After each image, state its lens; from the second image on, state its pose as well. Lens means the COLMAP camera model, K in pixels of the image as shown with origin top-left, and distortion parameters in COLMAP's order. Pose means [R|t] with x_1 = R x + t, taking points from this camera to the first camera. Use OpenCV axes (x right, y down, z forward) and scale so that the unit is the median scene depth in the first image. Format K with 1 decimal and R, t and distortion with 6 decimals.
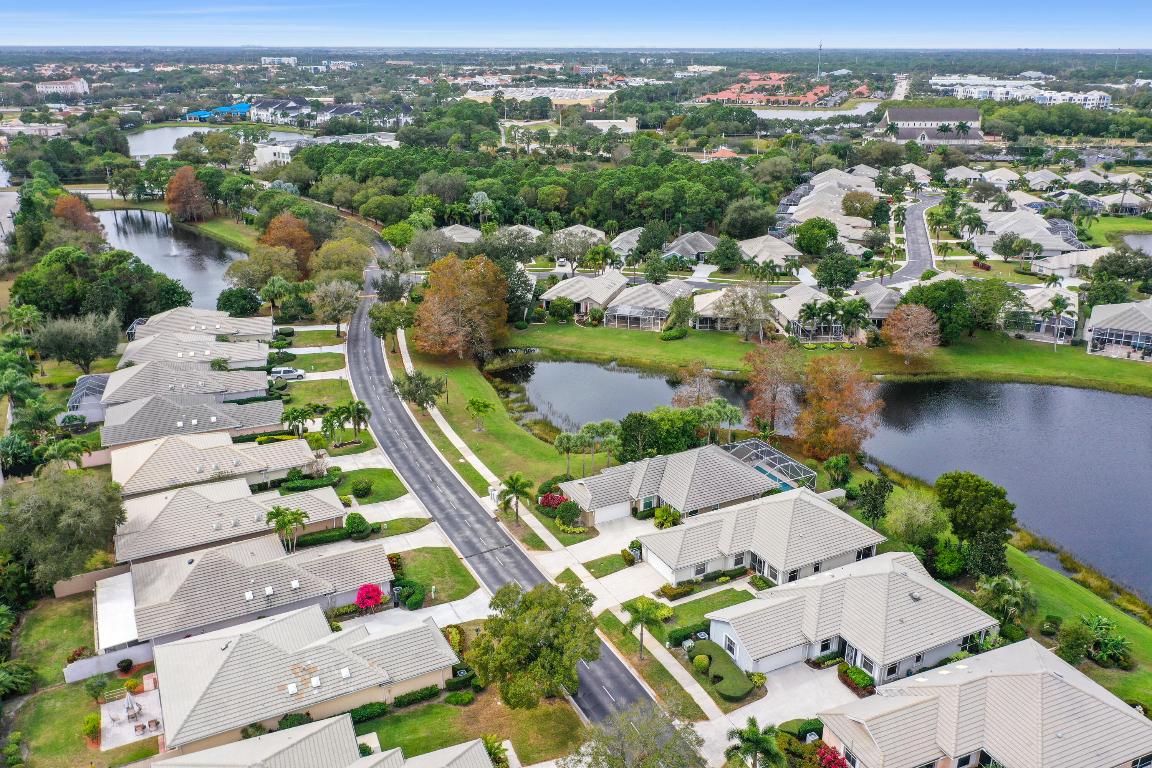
lens RADIAL K [[912.2, 0, 580.0], [0, 912.2, 379.5], [0, 0, 1]] dist [0.000833, 0.006439]
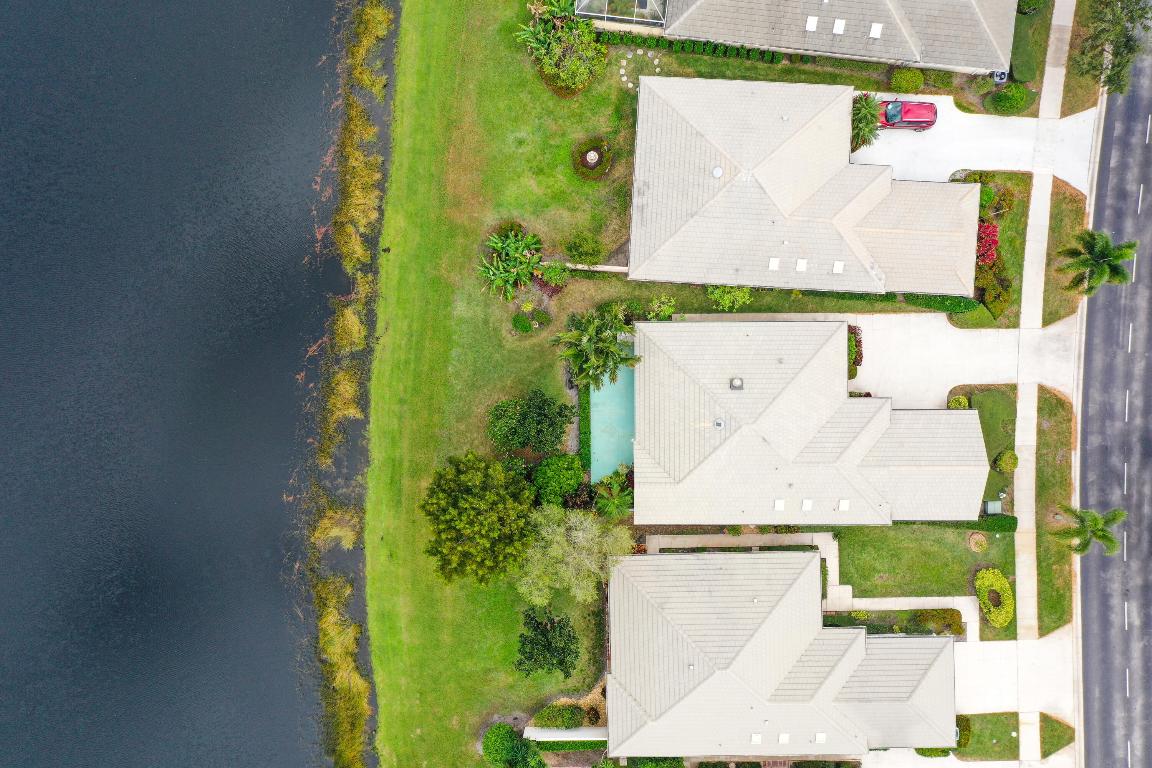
lens RADIAL K [[912.2, 0, 580.0], [0, 912.2, 379.5], [0, 0, 1]] dist [0.000833, 0.006439]
pose [[-0.895151, -0.445312, 0.020065, 0.390221], [0.176481, -0.312703, 0.933312, -0.376820], [-0.409340, 0.838996, 0.358505, 0.666743]]
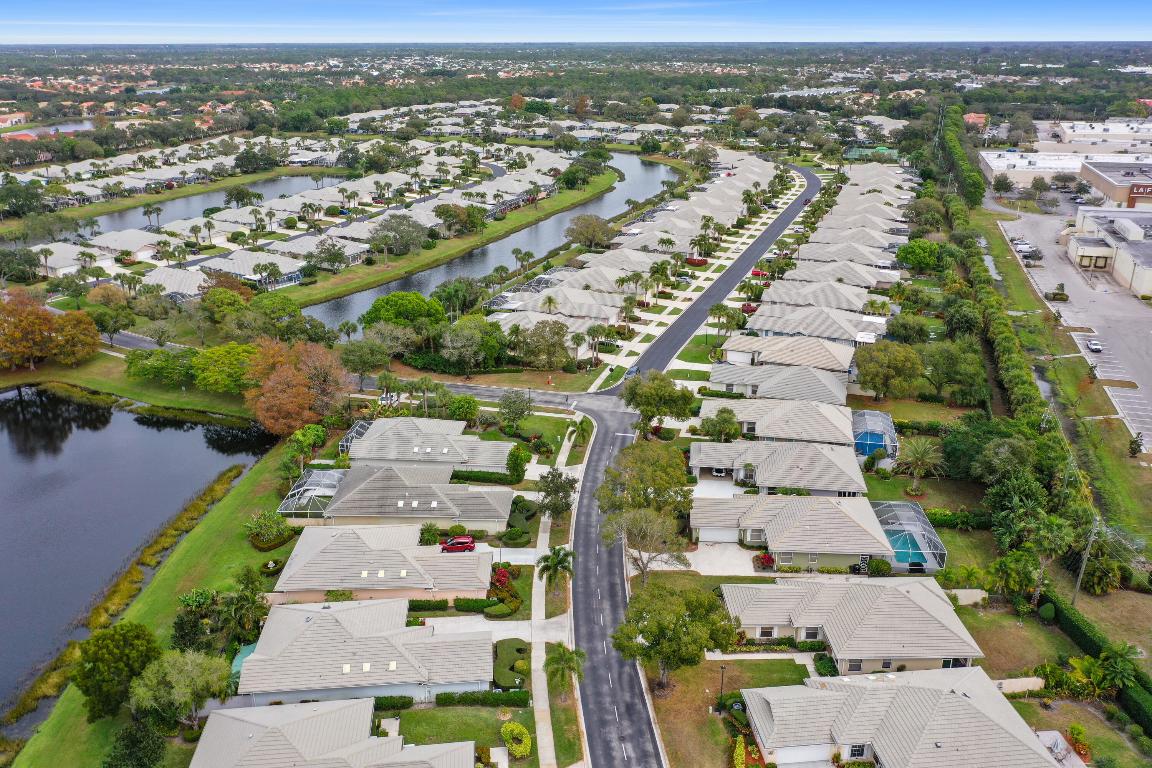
lens RADIAL K [[912.2, 0, 580.0], [0, 912.2, 379.5], [0, 0, 1]] dist [0.000833, 0.006439]
pose [[-0.933391, -0.133318, 0.333179, -0.209812], [0.116880, 0.764871, 0.633491, -0.533327], [-0.339295, 0.630237, -0.698342, 1.255999]]
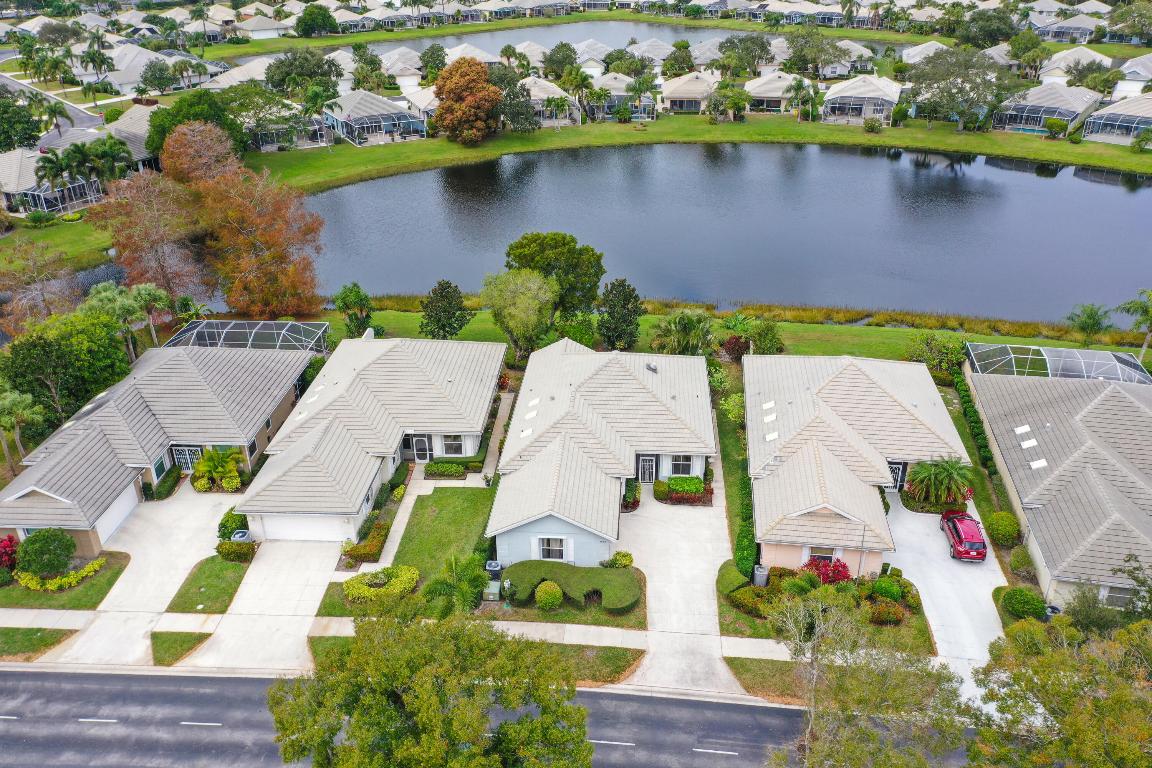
lens RADIAL K [[912.2, 0, 580.0], [0, 912.2, 379.5], [0, 0, 1]] dist [0.000833, 0.006439]
pose [[0.511580, -0.392167, 0.764520, -0.218741], [0.306714, 0.914497, 0.263860, 0.019890], [-0.802628, 0.099503, 0.588121, 0.500832]]
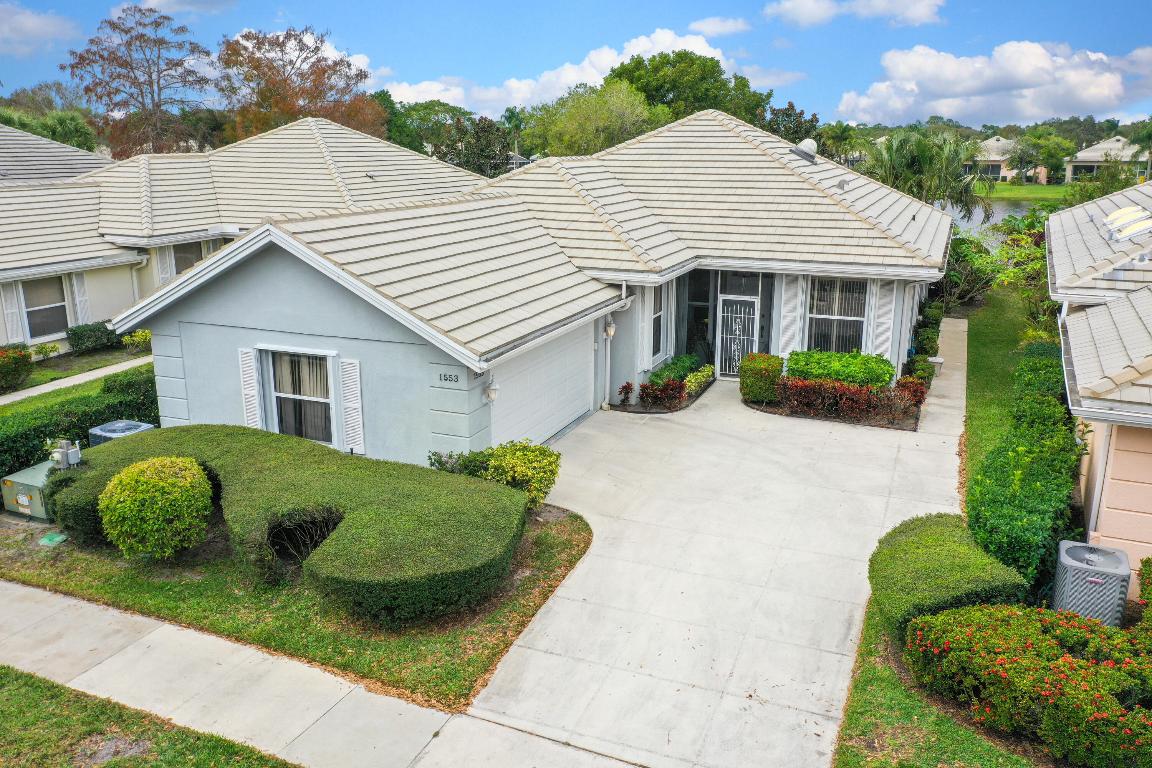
lens RADIAL K [[912.2, 0, 580.0], [0, 912.2, 379.5], [0, 0, 1]] dist [0.000833, 0.006439]
pose [[0.755336, -0.164246, 0.634422, 0.075814], [0.224049, 0.974470, -0.014470, 0.253721], [-0.615849, 0.153071, 0.772851, 0.683942]]
